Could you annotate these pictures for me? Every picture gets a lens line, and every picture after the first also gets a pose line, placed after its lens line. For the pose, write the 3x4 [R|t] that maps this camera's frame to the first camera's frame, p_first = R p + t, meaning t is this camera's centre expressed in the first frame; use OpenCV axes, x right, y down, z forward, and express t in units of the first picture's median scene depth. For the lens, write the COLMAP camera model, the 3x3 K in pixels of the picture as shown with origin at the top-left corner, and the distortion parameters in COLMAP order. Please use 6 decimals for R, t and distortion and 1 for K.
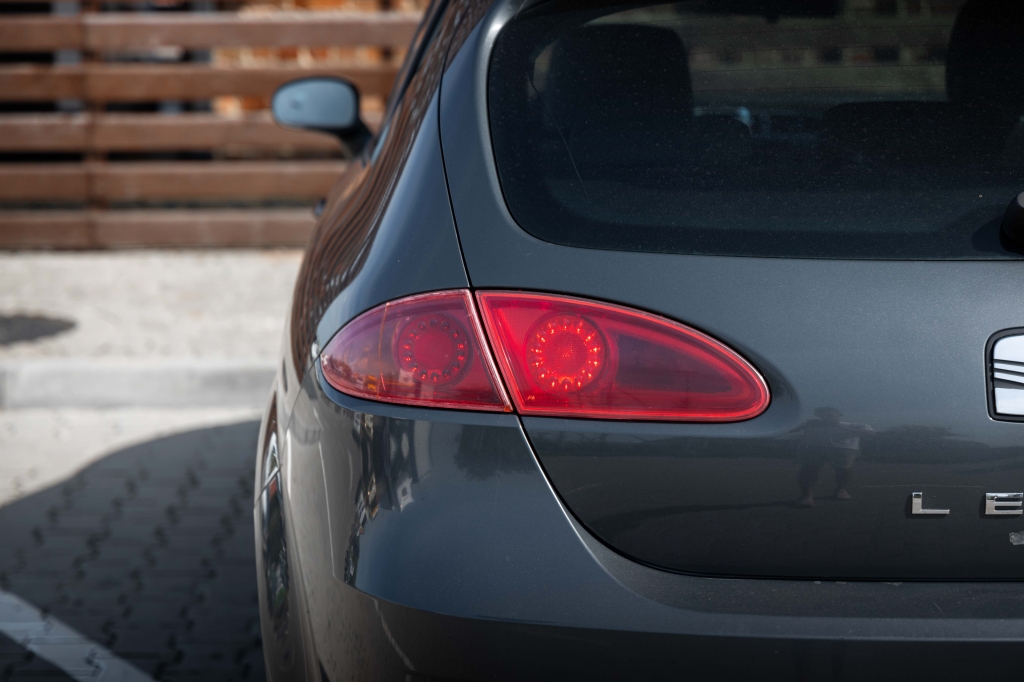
lens RADIAL K [[2576.0, 0, 512.0], [0, 2576.0, 341.0], [0, 0, 1]] dist [0.028476, -0.027827]
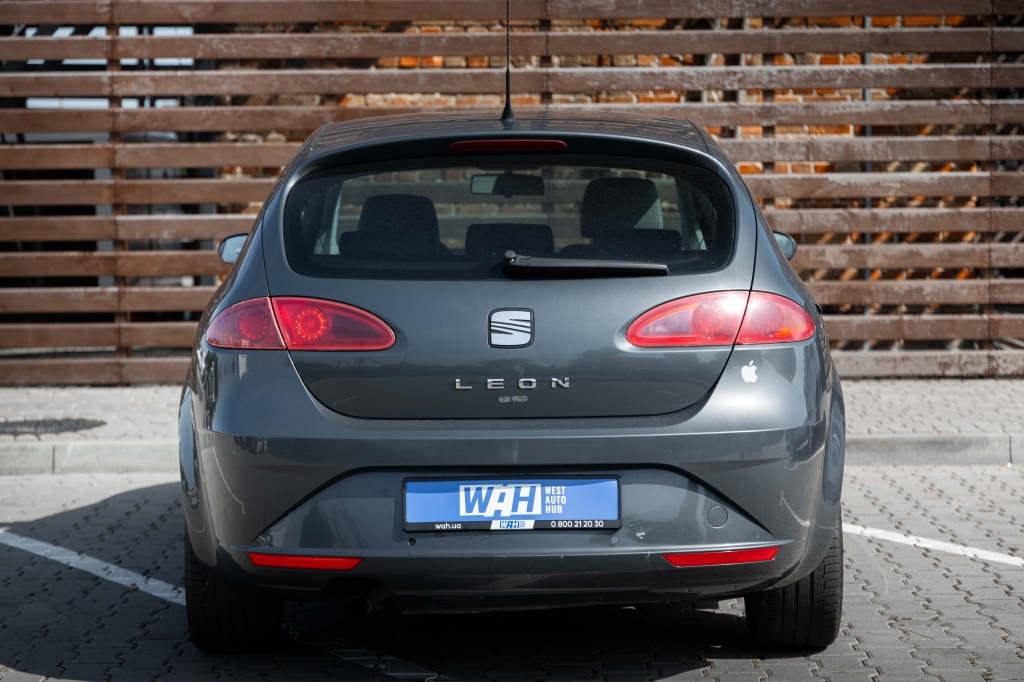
lens RADIAL K [[2449.0, 0, 512.0], [0, 2449.0, 341.0], [0, 0, 1]] dist [0.012023, -0.116374]
pose [[0.999960, -0.002613, -0.008542, 0.090012], [0.001863, 0.996238, -0.086637, 0.085912], [0.008736, 0.086618, 0.996203, -0.471813]]
